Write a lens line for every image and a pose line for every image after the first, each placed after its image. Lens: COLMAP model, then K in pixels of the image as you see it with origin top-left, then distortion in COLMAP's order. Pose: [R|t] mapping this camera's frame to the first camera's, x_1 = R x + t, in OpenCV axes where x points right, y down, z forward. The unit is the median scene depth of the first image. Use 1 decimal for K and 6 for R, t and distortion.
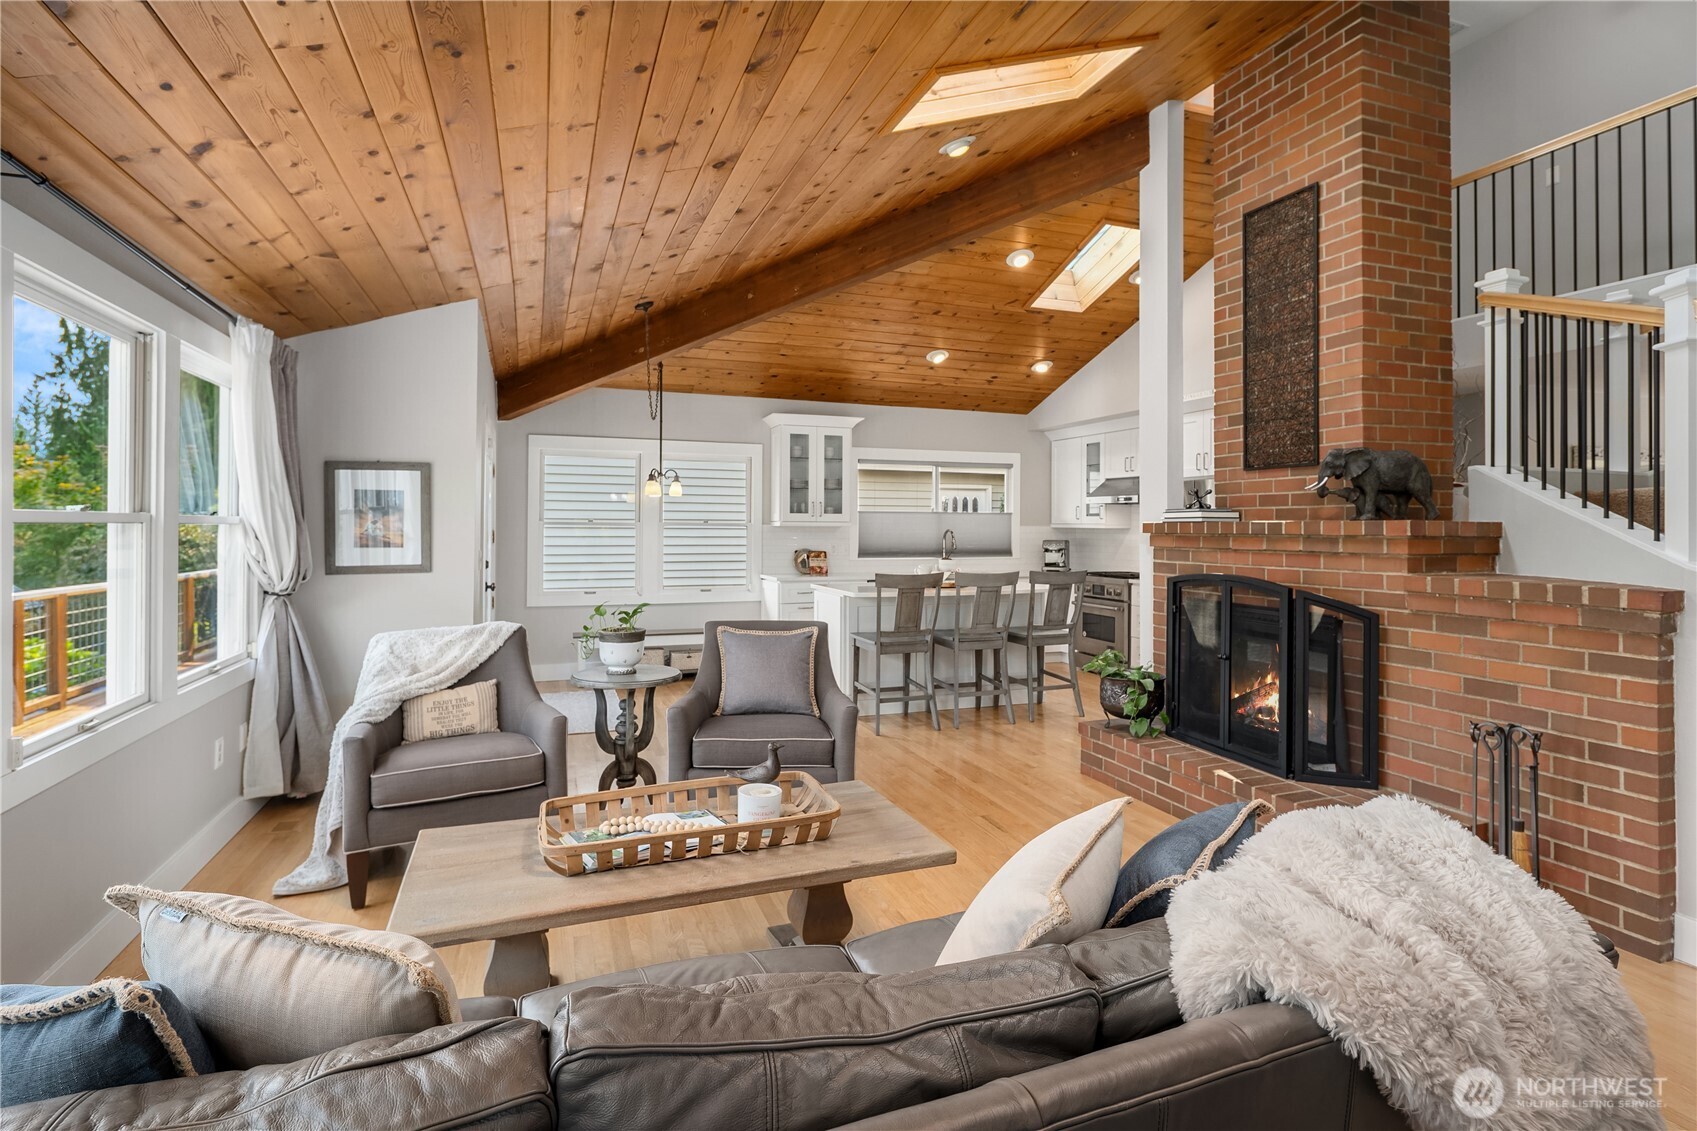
lens RADIAL K [[829.1, 0, 842.9], [0, 829.1, 520.1], [0, 0, 1]] dist [0.001563, -0.000548]
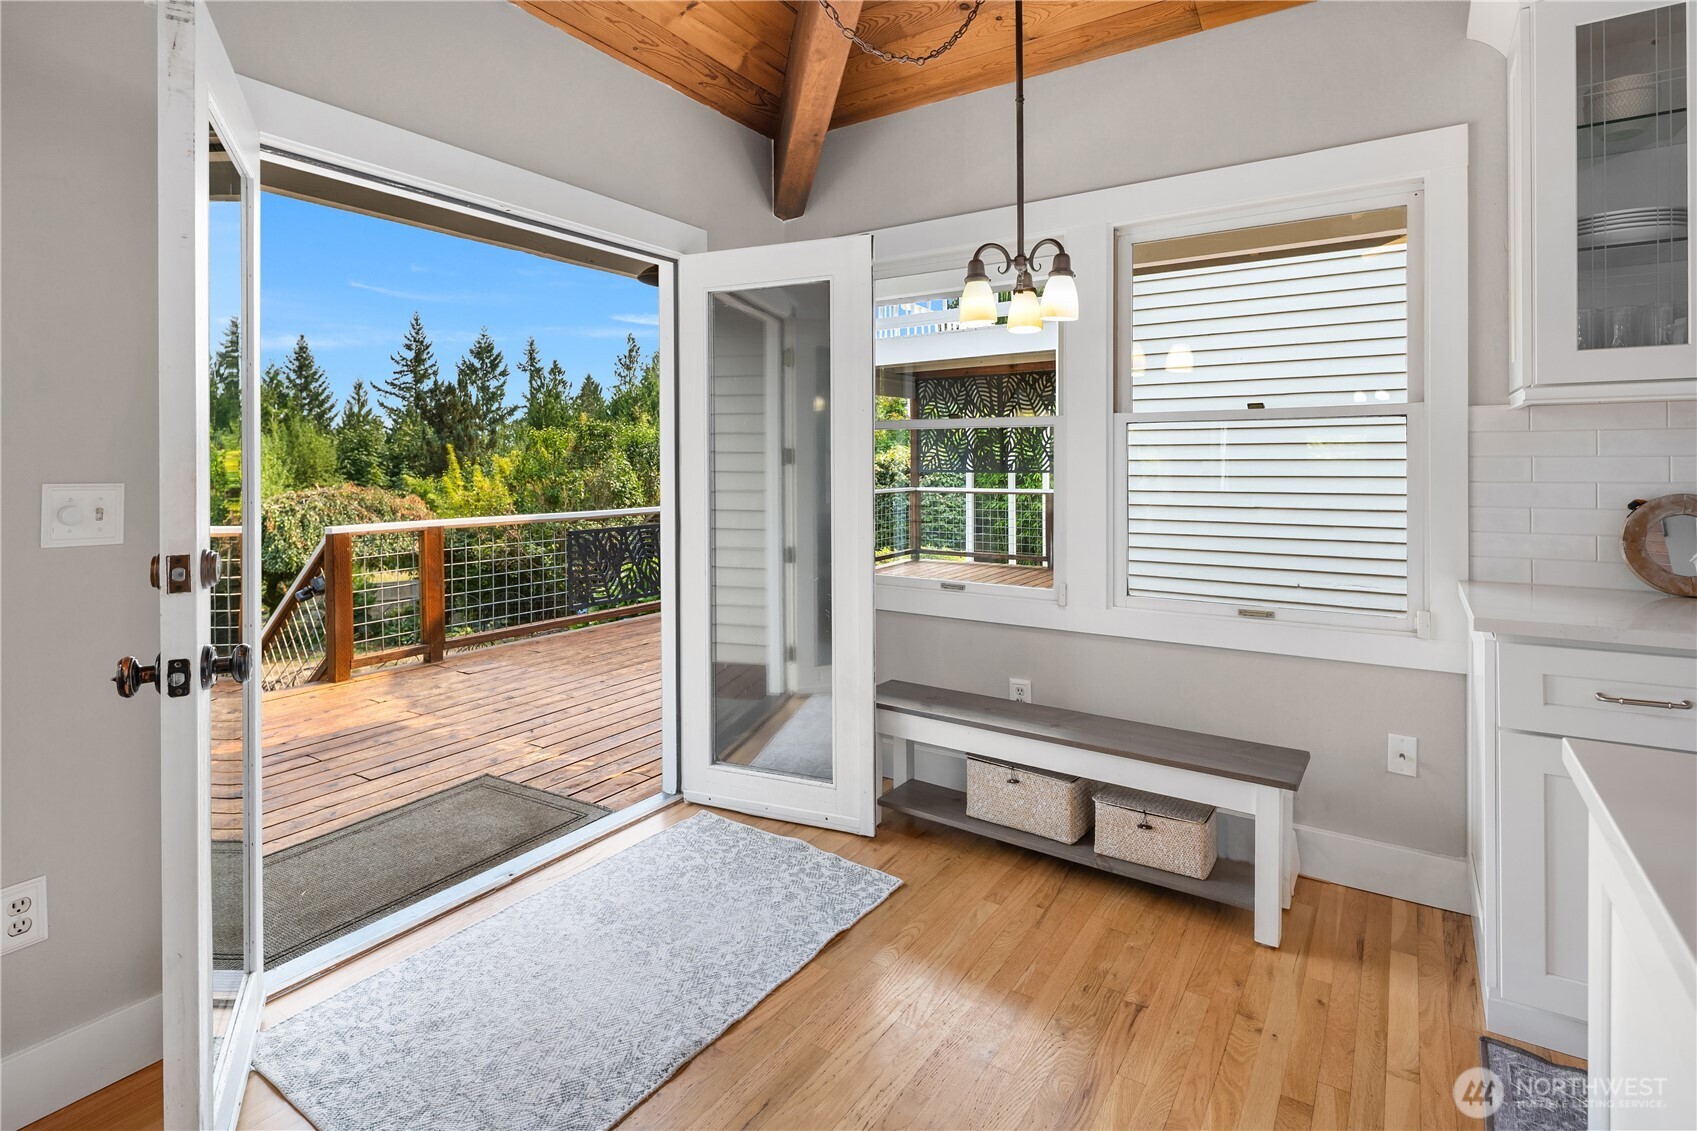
lens RADIAL K [[833.6, 0, 849.7], [0, 833.6, 458.2], [0, 0, 1]] dist [-0.001046, -0.000625]
pose [[0.596001, -0.008552, -0.802938, 0.006235], [0.016095, 0.999870, 0.001298, 0.024541], [0.802822, -0.013697, 0.596061, 0.826548]]
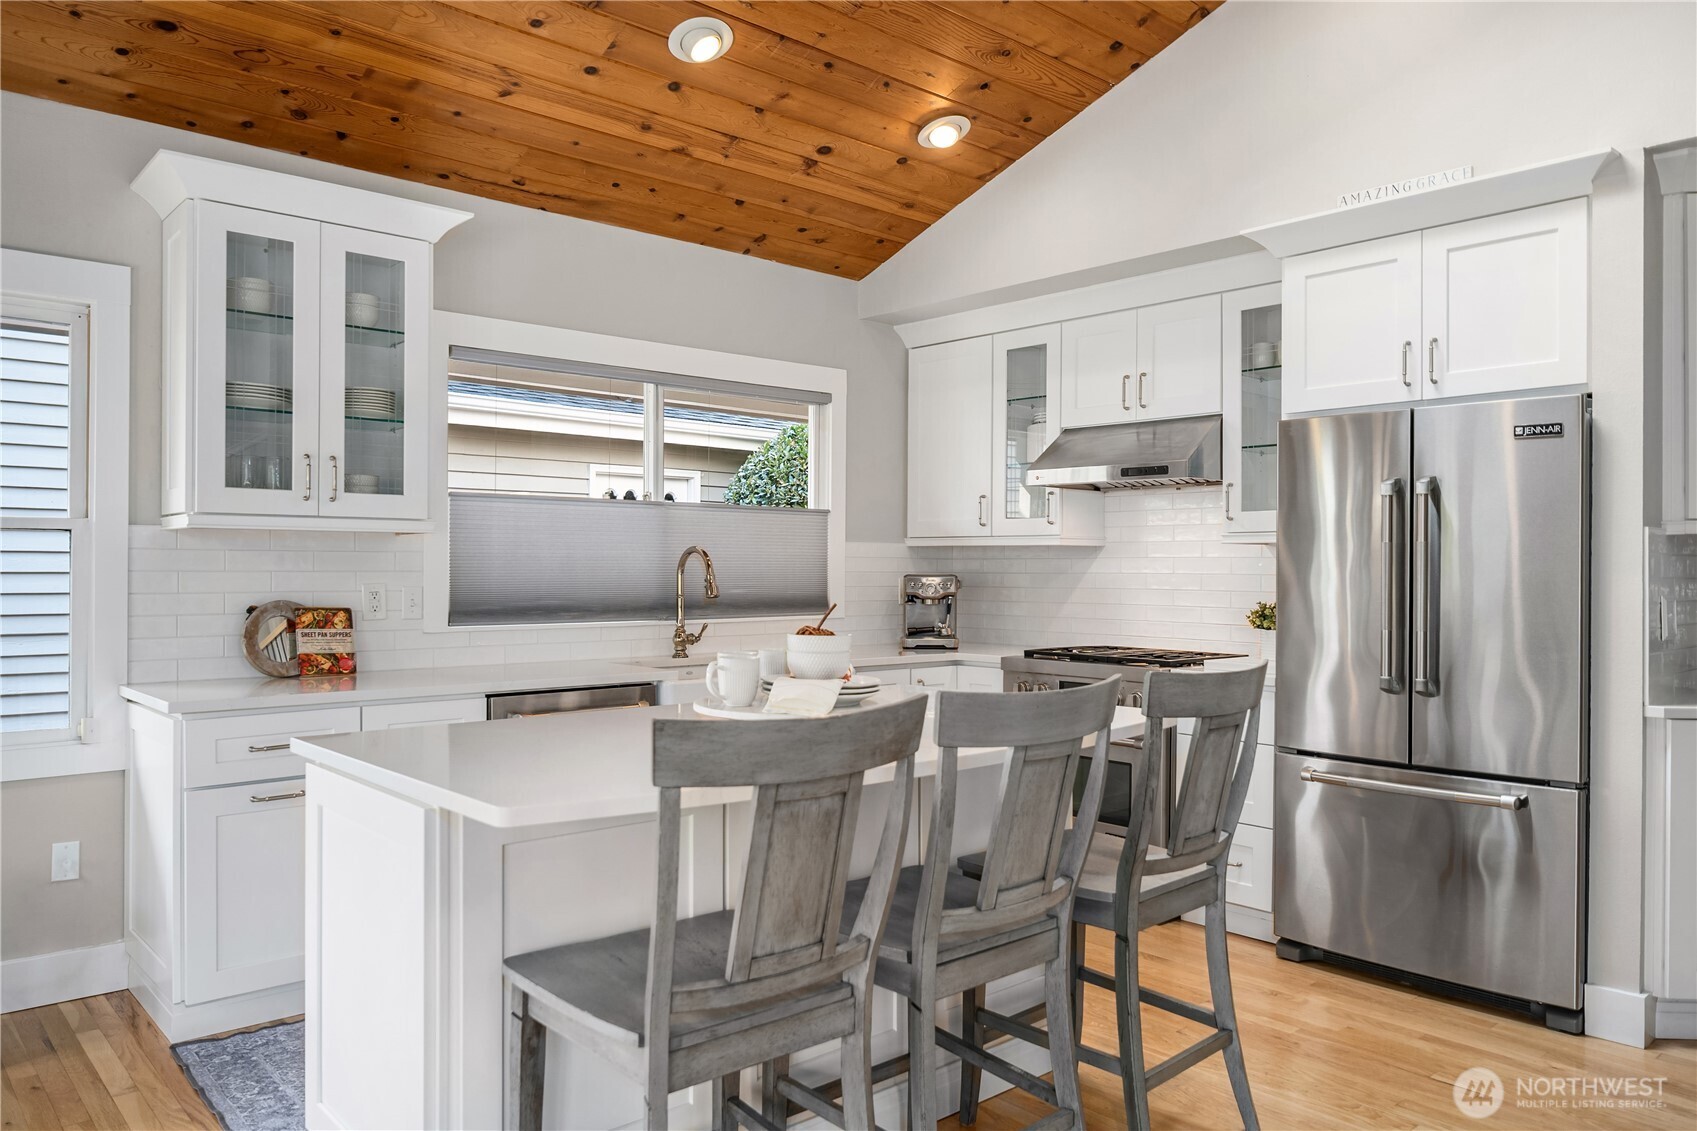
lens RADIAL K [[1200.6, 0, 848.5], [0, 1200.6, 565.5], [0, 0, 1]] dist [-0.005140, 0.001054]
pose [[0.929211, 0.000019, 0.369549, -0.016136], [-0.003218, 0.999963, 0.008039, 0.020321], [-0.369535, -0.008659, 0.929176, 0.604371]]
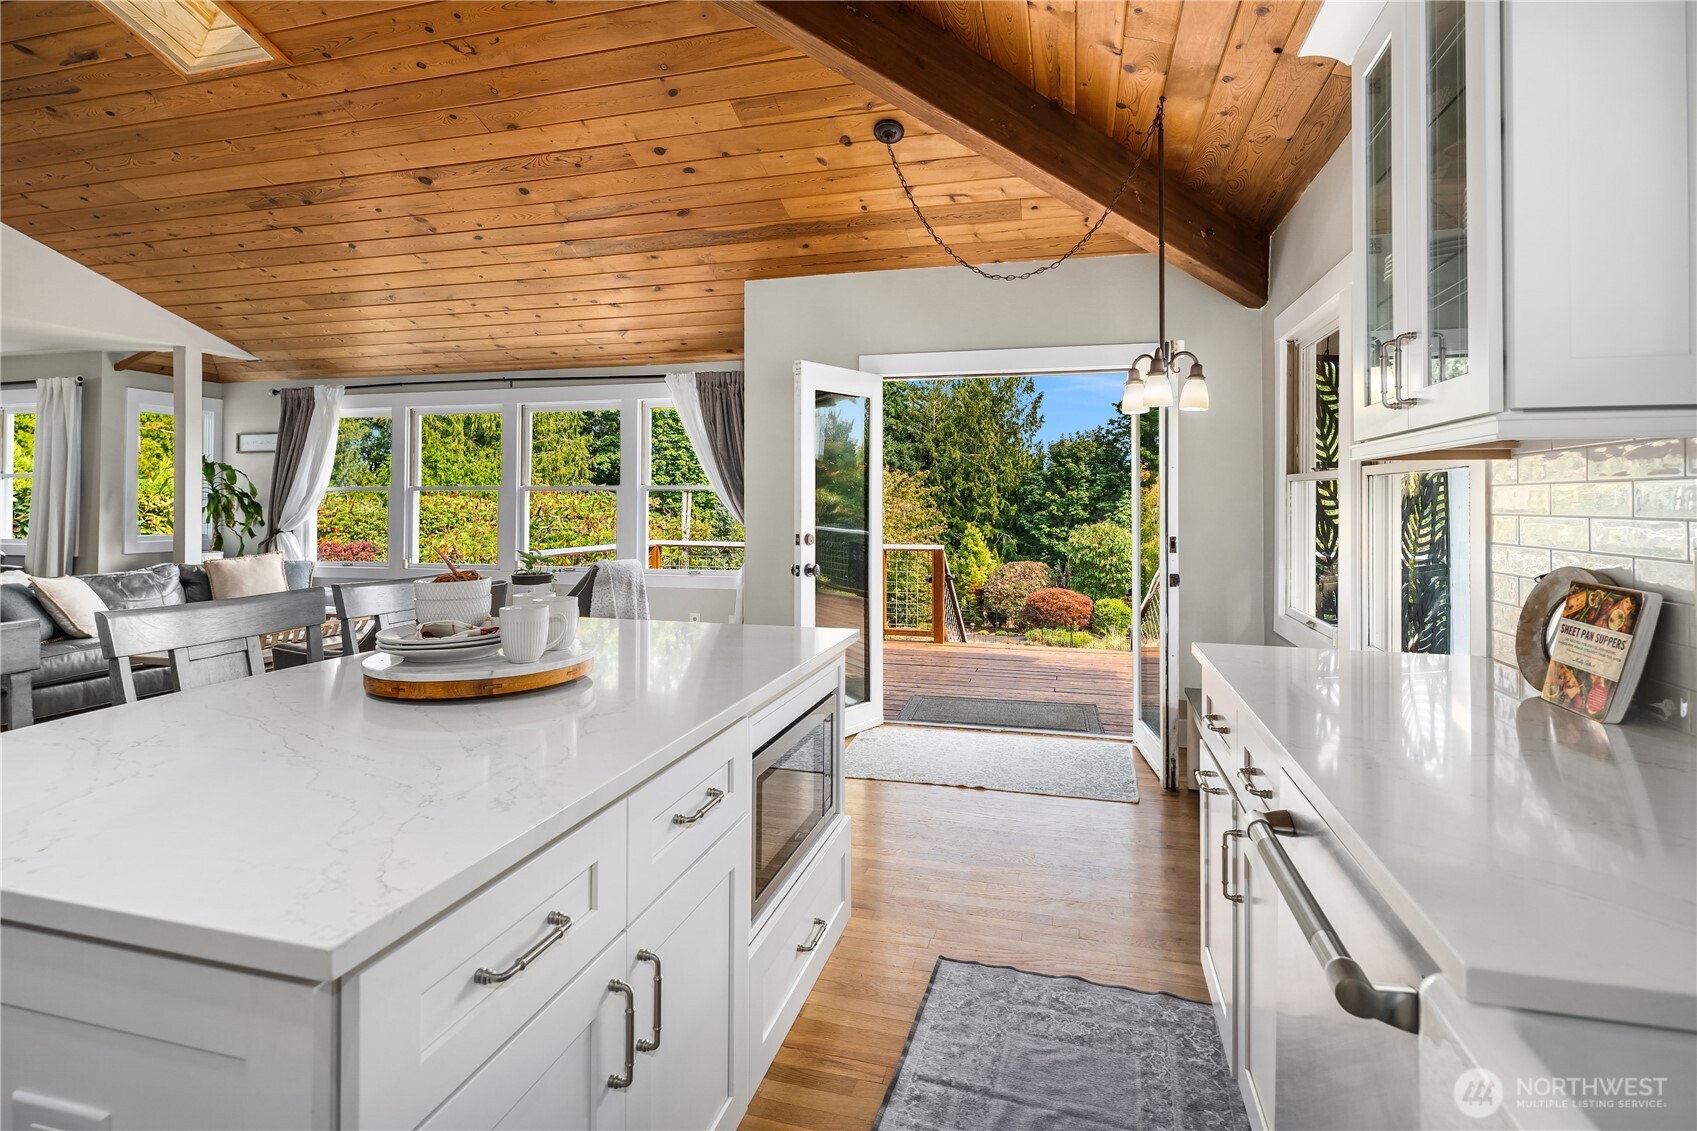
lens RADIAL K [[811.7, 0, 853.6], [0, 811.7, 492.0], [0, 0, 1]] dist [0.001180, -0.005747]
pose [[-0.570388, -0.016323, -0.821213, 0.258692], [0.001917, 0.999773, -0.021203, 0.026442], [0.821373, -0.013668, -0.570228, 1.234087]]
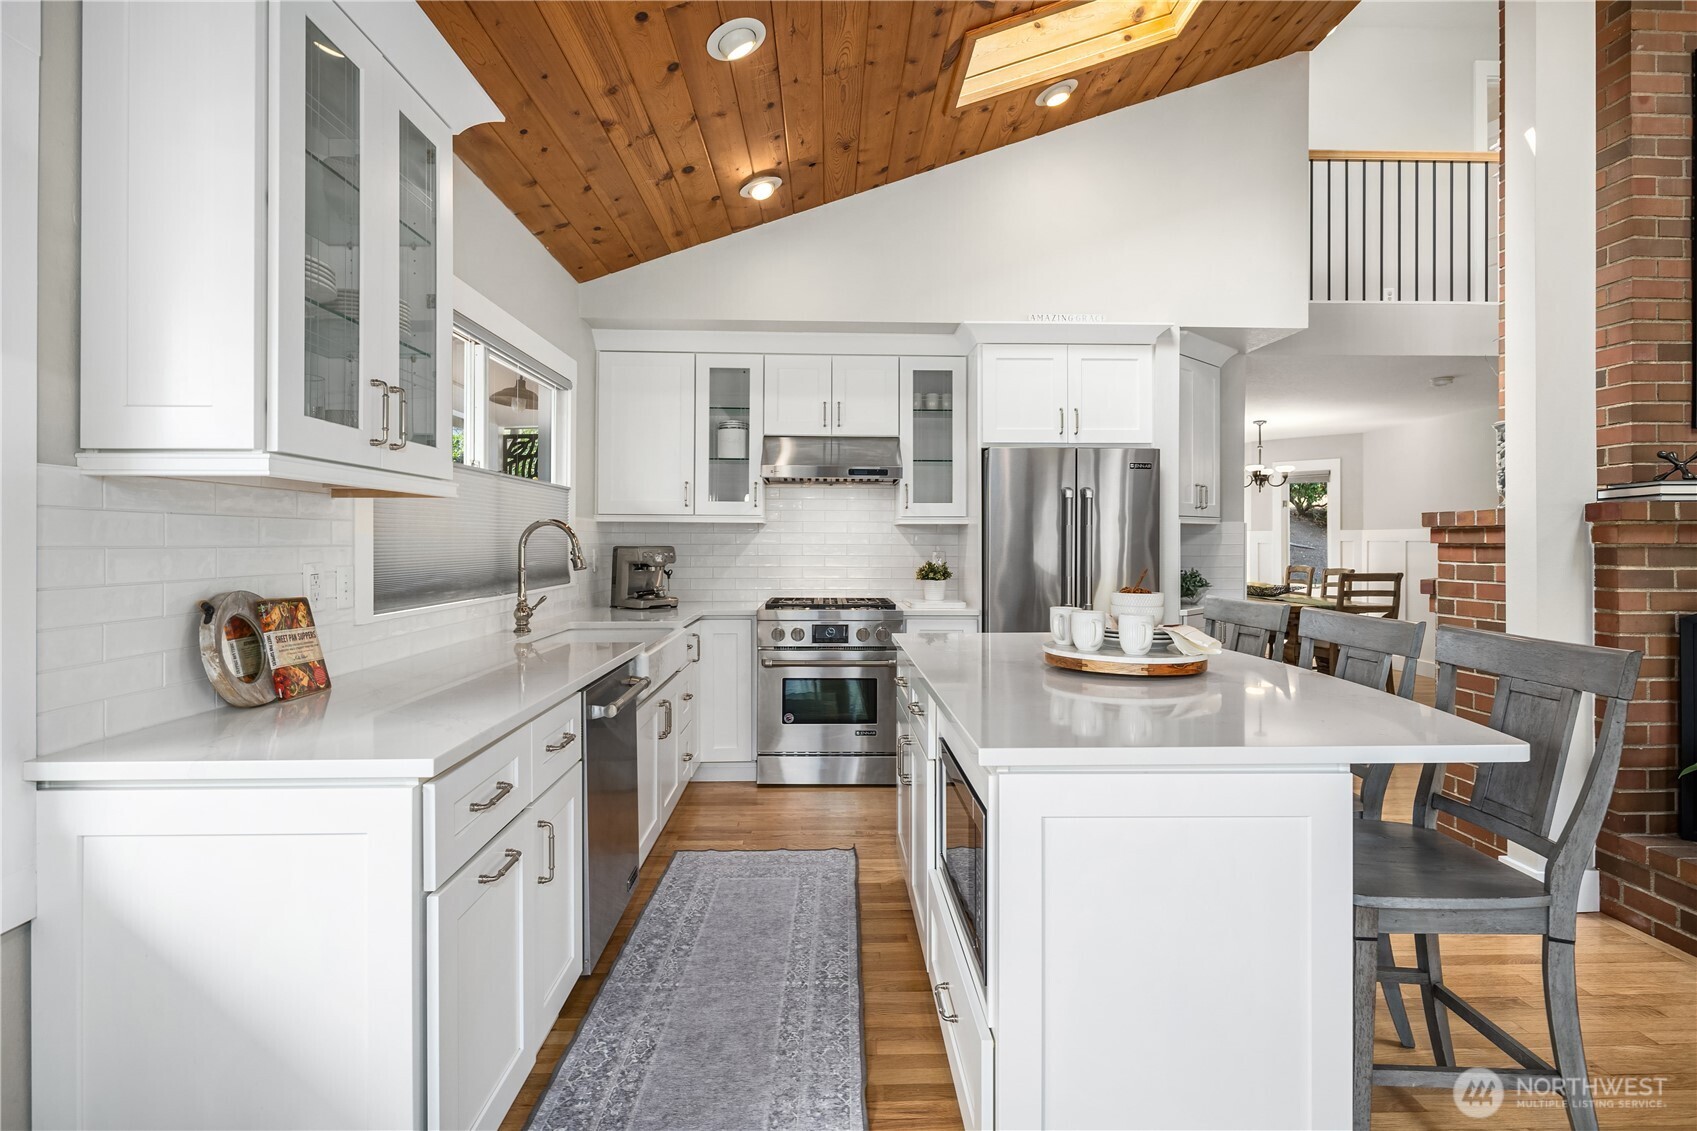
lens RADIAL K [[830.4, 0, 848.6], [0, 830.4, 540.2], [0, 0, 1]] dist [-0.000472, -0.000764]
pose [[0.314233, -0.002169, 0.949343, -0.257909], [-0.009129, 0.999944, 0.005307, 0.023365], [-0.949302, -0.010334, 0.314196, 0.991647]]
